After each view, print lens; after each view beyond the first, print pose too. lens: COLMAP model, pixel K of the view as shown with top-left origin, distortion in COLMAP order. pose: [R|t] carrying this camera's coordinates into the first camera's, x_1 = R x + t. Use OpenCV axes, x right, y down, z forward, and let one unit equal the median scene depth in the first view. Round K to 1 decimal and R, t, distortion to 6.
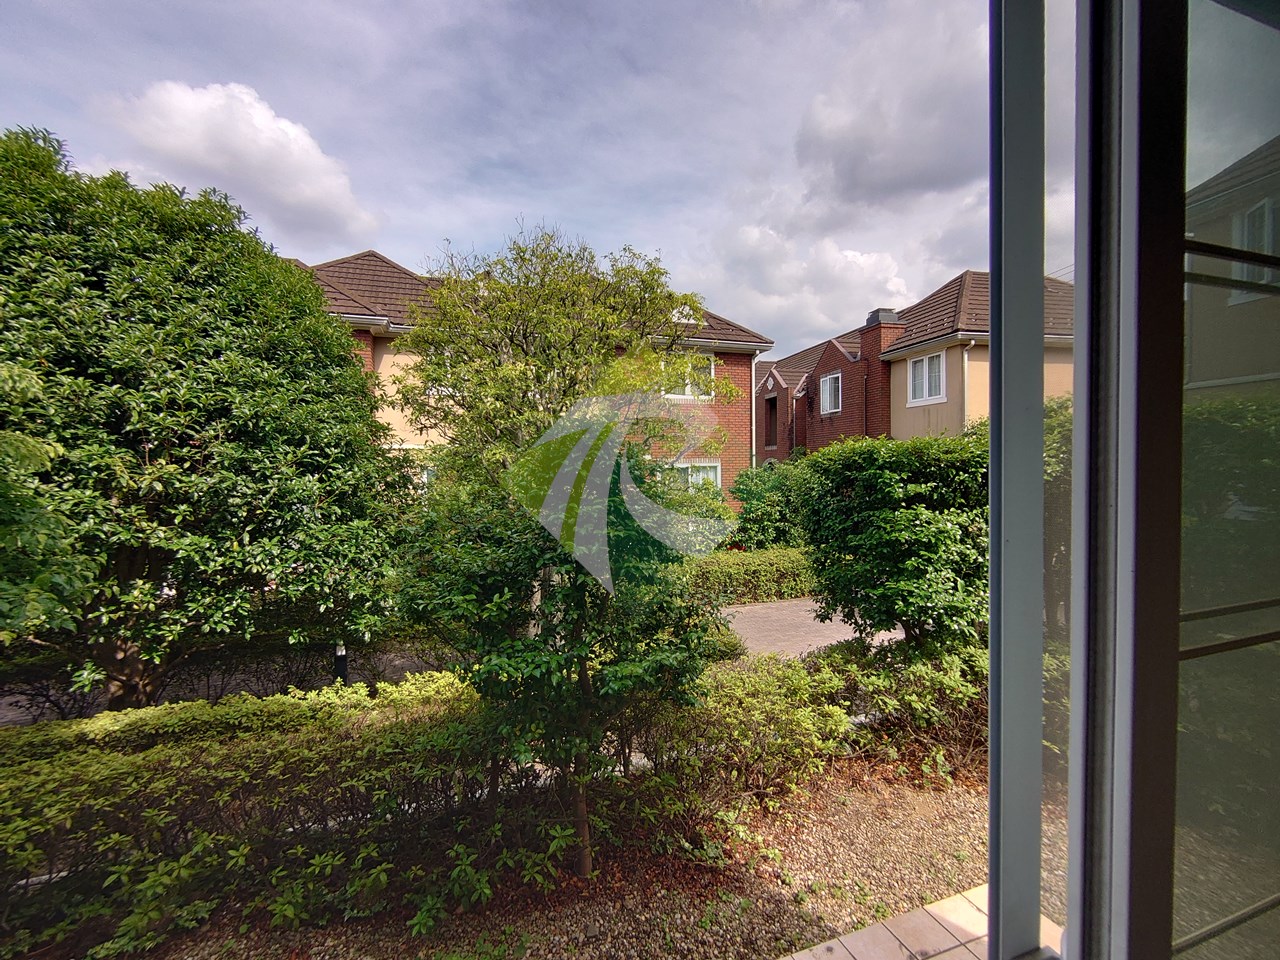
lens RADIAL K [[554.1, 0, 643.3], [0, 554.1, 483.7], [0, 0, 1]] dist [0.003401, -0.000996]
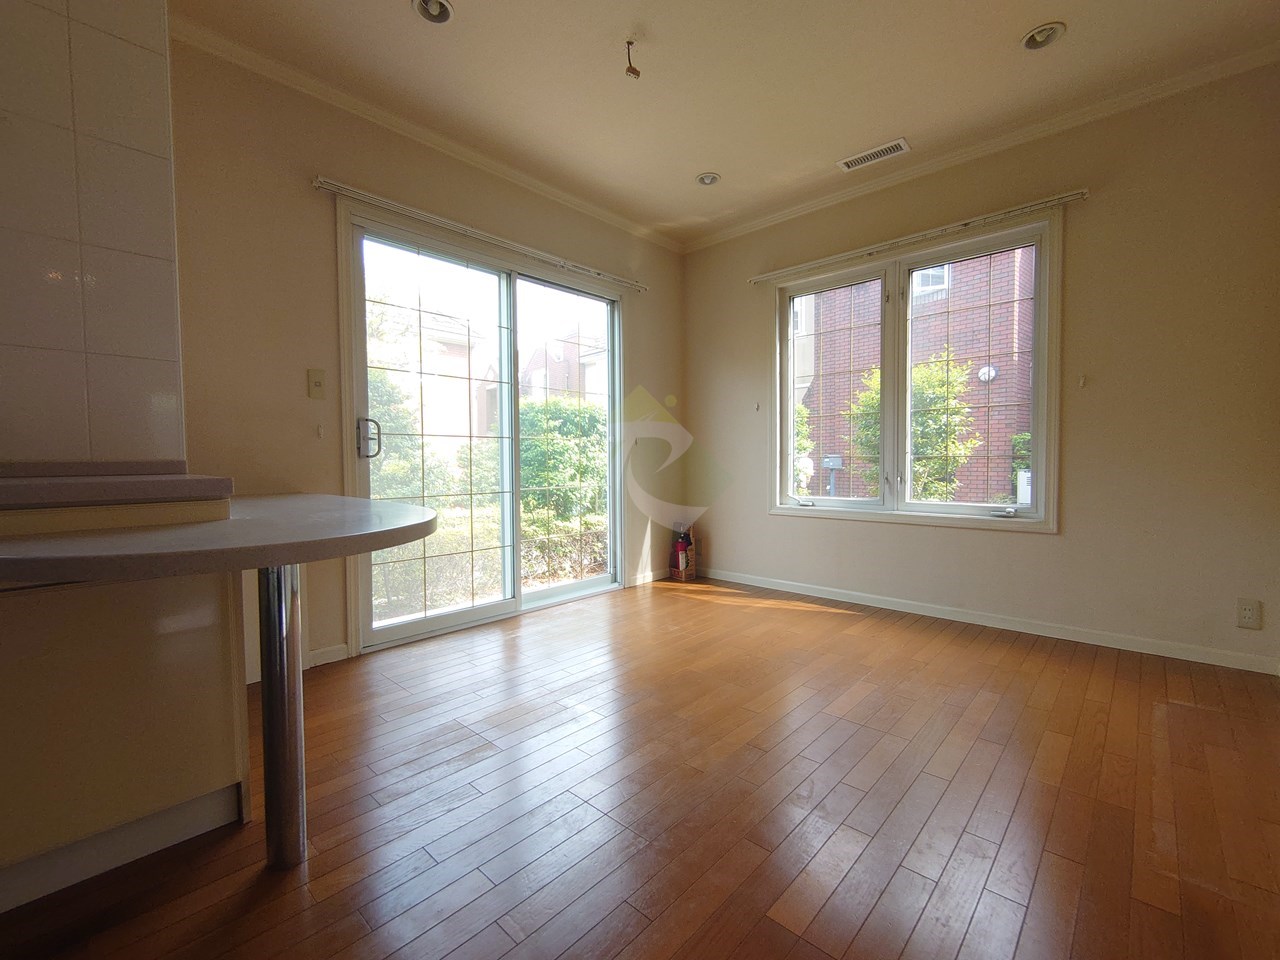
lens RADIAL K [[554.1, 0, 636.2], [0, 554.1, 482.2], [0, 0, 1]] dist [0.003401, -0.000996]
pose [[0.890561, -0.006631, 0.454815, -0.121557], [0.005486, 0.999978, 0.003838, 0.205411], [-0.454830, -0.000923, 0.890578, -0.823863]]
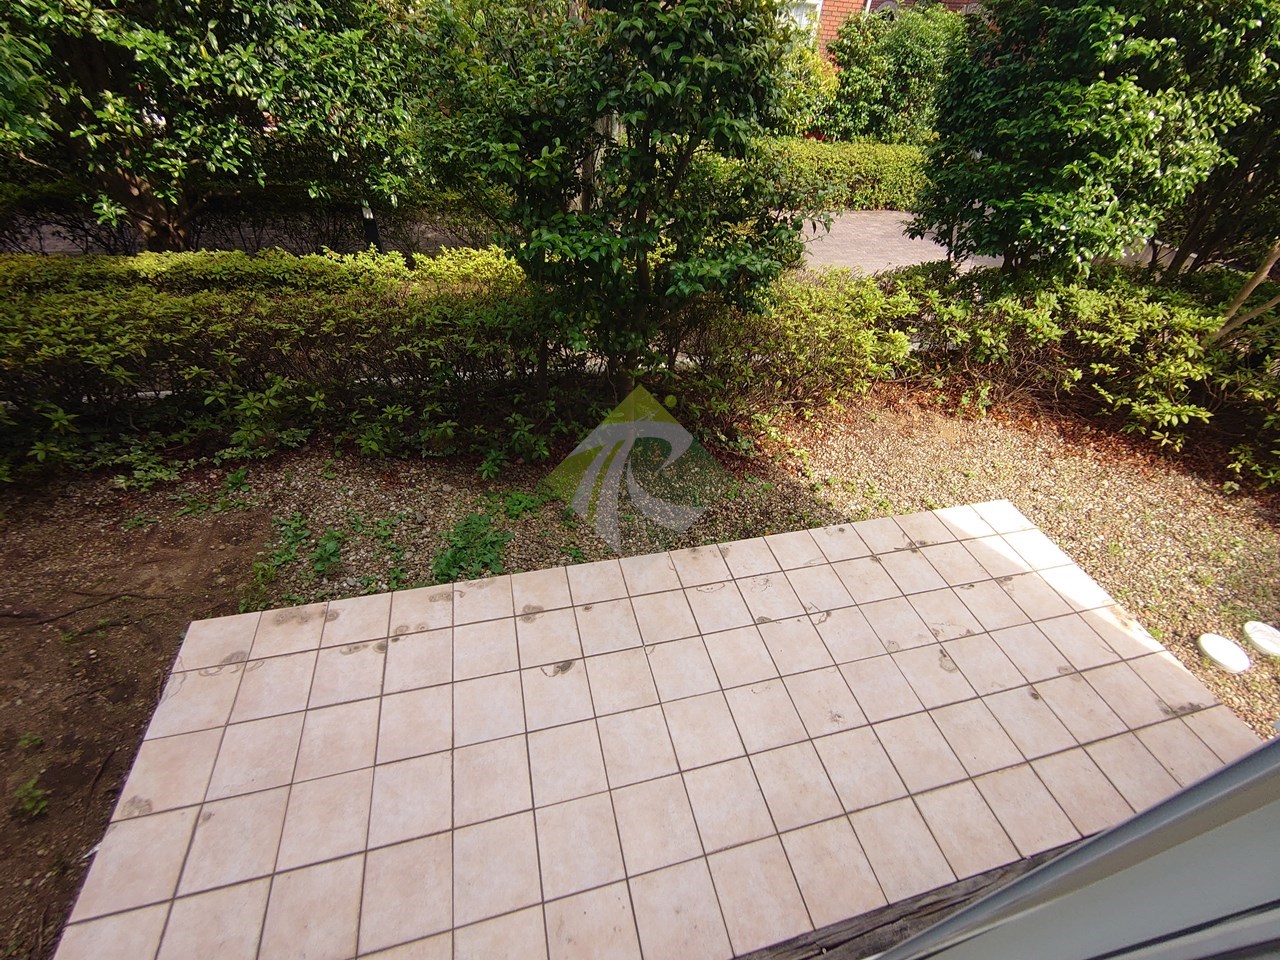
lens RADIAL K [[554.1, 0, 641.9], [0, 554.1, 479.2], [0, 0, 1]] dist [0.003401, -0.000996]
pose [[0.992733, 0.119225, -0.016304, -0.042538], [-0.082387, 0.772160, 0.630064, 0.039876], [0.087709, -0.624143, 0.776372, 0.081435]]
